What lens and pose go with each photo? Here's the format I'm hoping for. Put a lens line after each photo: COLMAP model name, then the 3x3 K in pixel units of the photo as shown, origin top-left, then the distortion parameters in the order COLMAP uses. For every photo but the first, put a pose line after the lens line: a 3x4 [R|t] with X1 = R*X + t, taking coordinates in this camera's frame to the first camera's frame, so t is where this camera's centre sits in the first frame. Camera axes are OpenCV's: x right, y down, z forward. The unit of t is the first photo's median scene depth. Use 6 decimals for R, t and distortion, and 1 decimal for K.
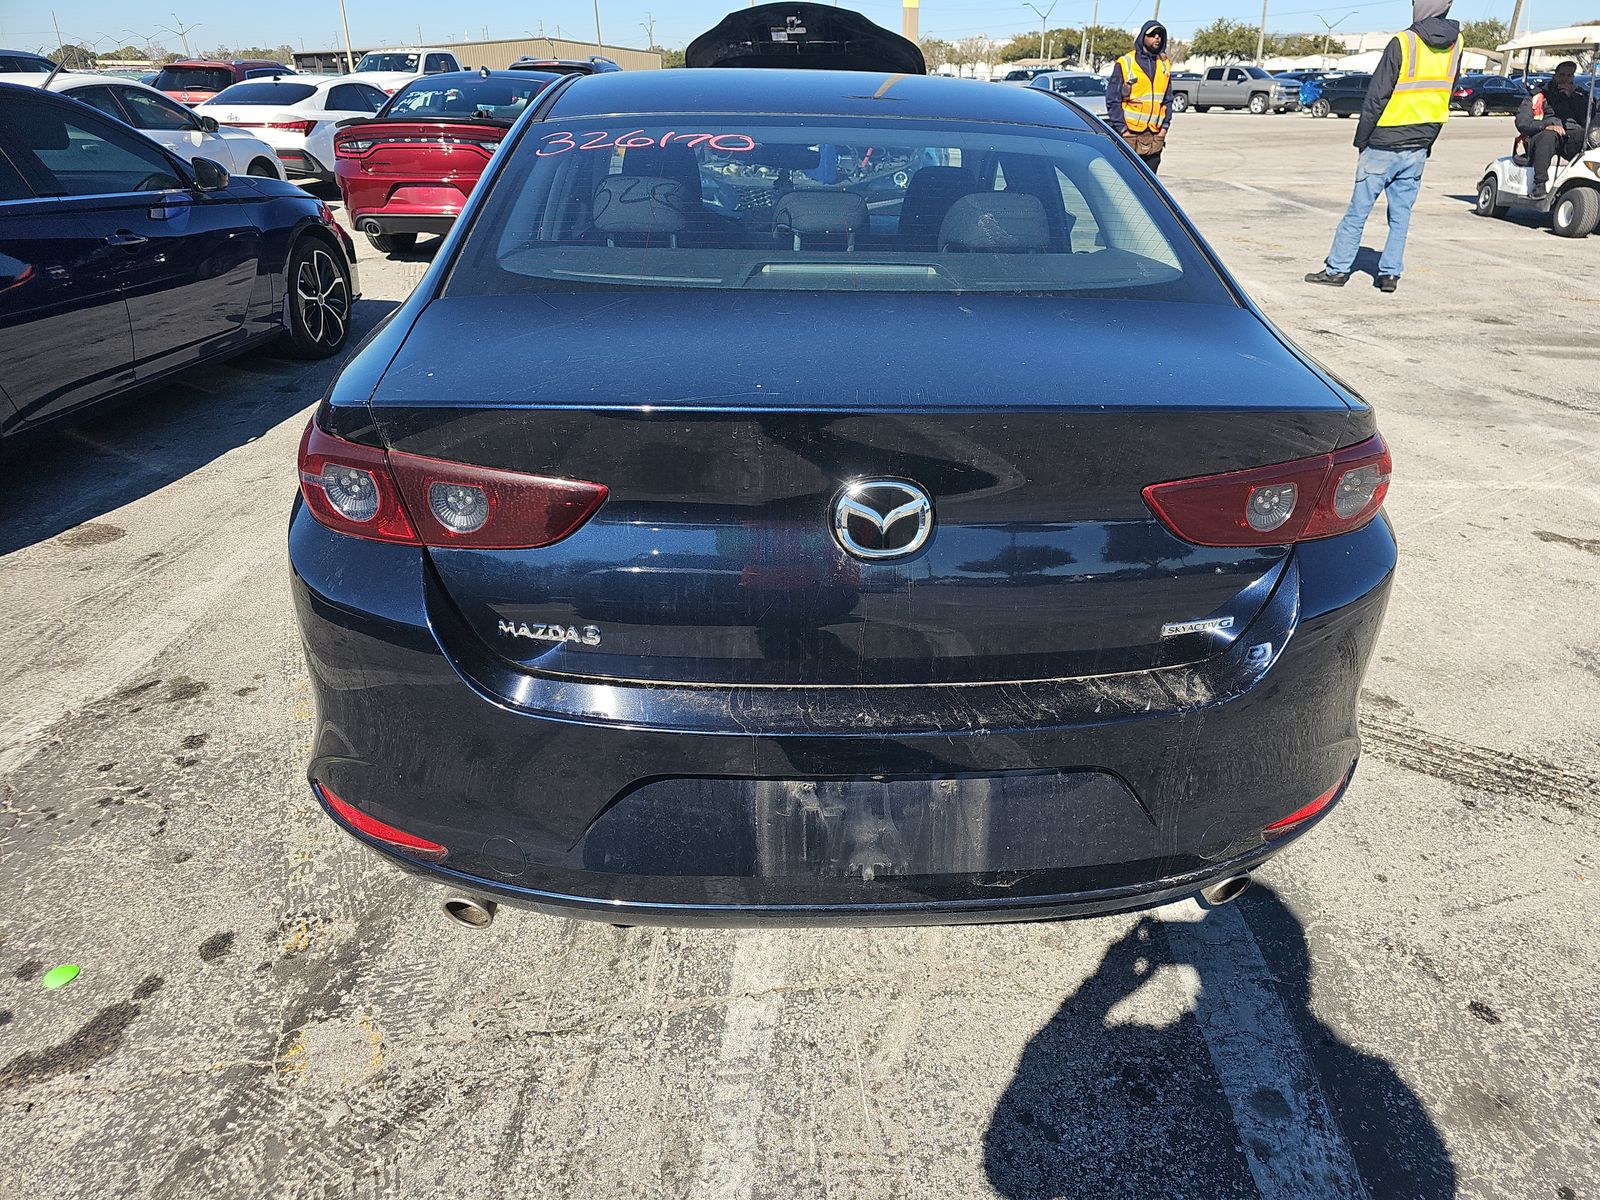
lens RADIAL K [[1057.9, 0, 808.9], [0, 1057.9, 591.7], [0, 0, 1]] dist [0.026960, -0.010631]
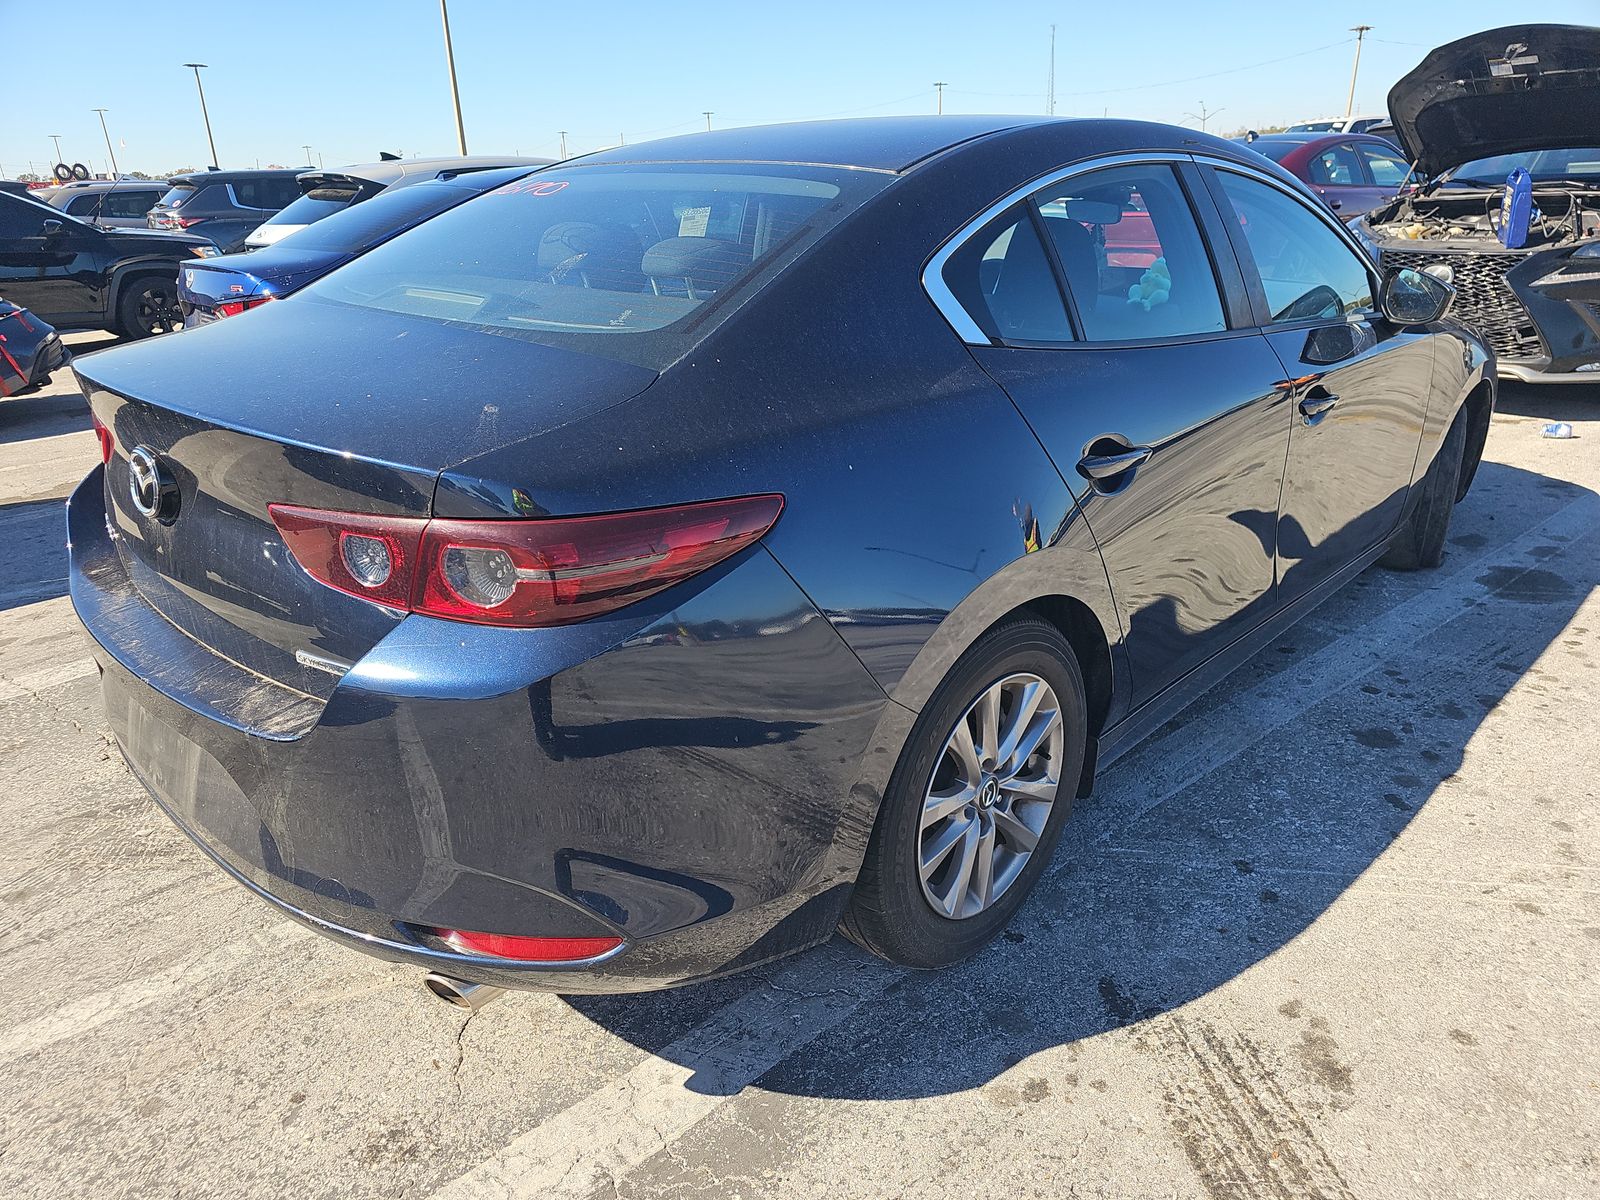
lens RADIAL K [[1057.9, 0, 790.0], [0, 1057.9, 610.3], [0, 0, 1]] dist [0.026960, -0.010631]
pose [[0.671682, 0.253019, -0.696293, 1.084449], [-0.283688, 0.956076, 0.073759, -0.170477], [0.684371, 0.147987, 0.713958, 0.485436]]
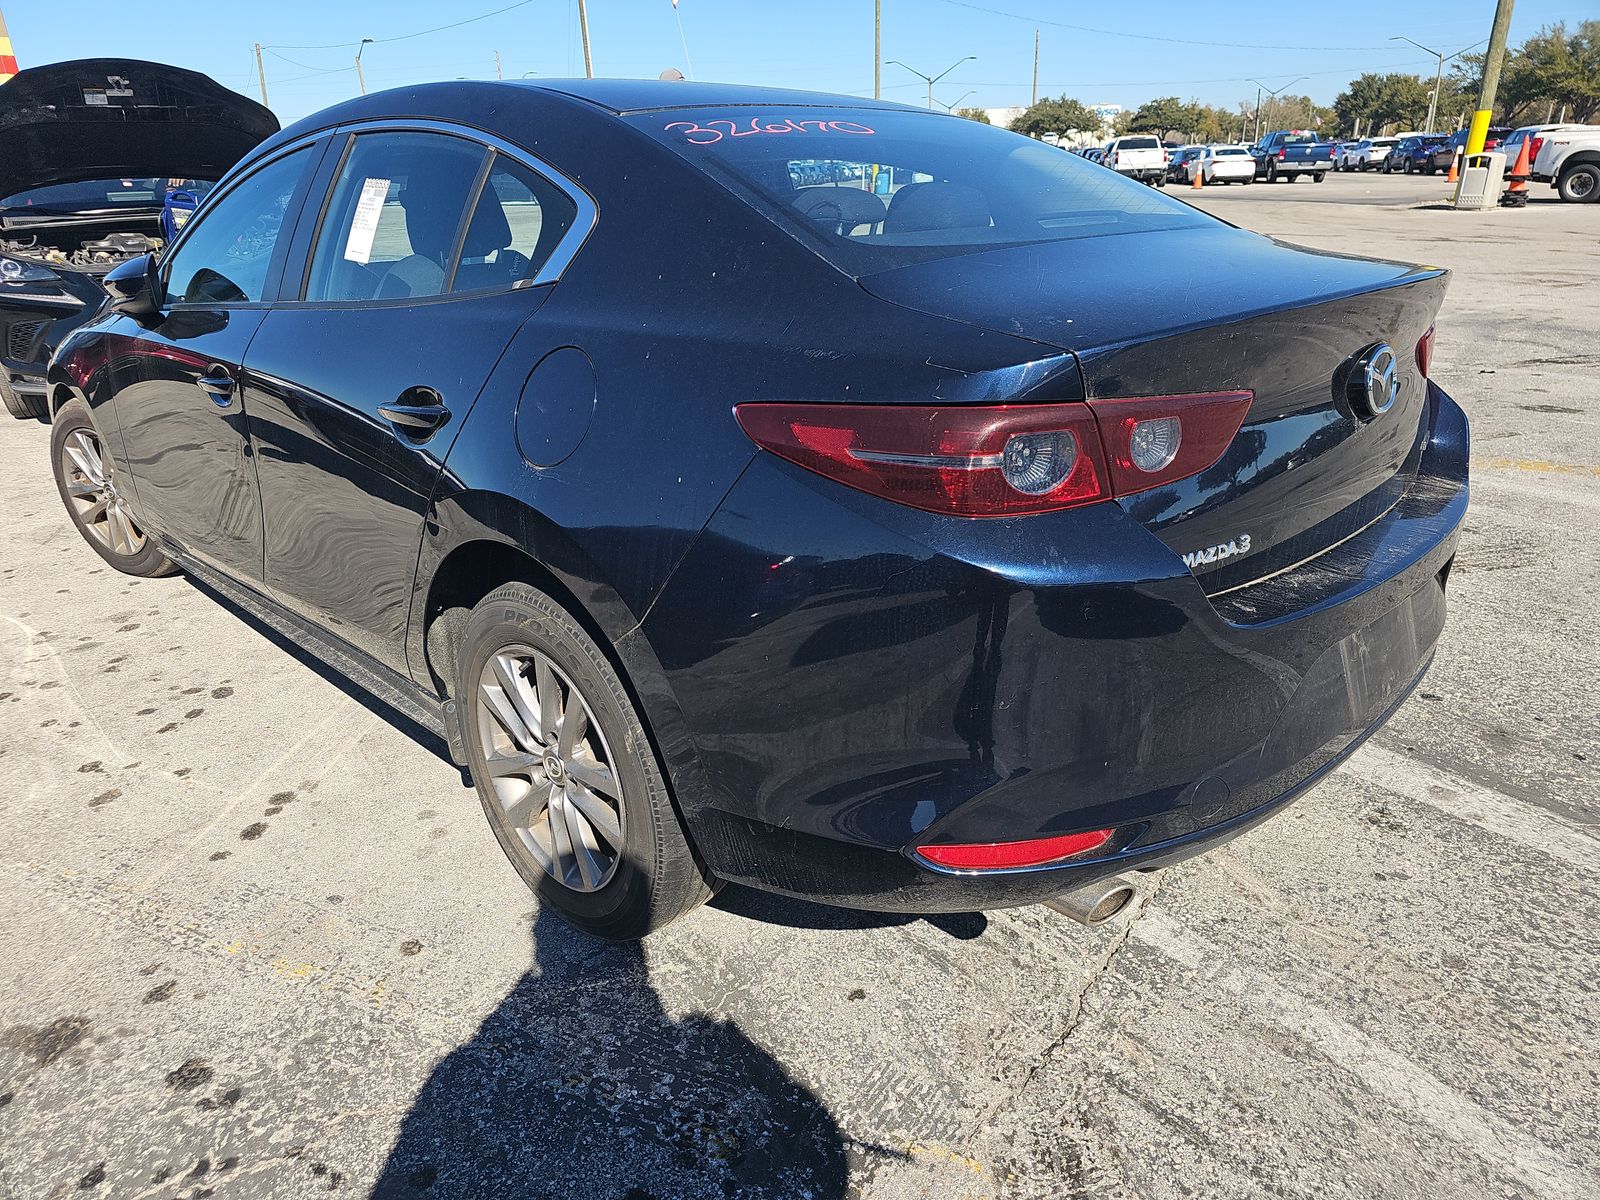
lens RADIAL K [[1057.9, 0, 791.0], [0, 1057.9, 597.3], [0, 0, 1]] dist [0.026960, -0.010631]
pose [[0.752144, -0.269604, 0.601326, -0.911561], [0.312244, 0.949354, 0.035085, -0.062675], [-0.580330, 0.161372, 0.798233, 0.343625]]
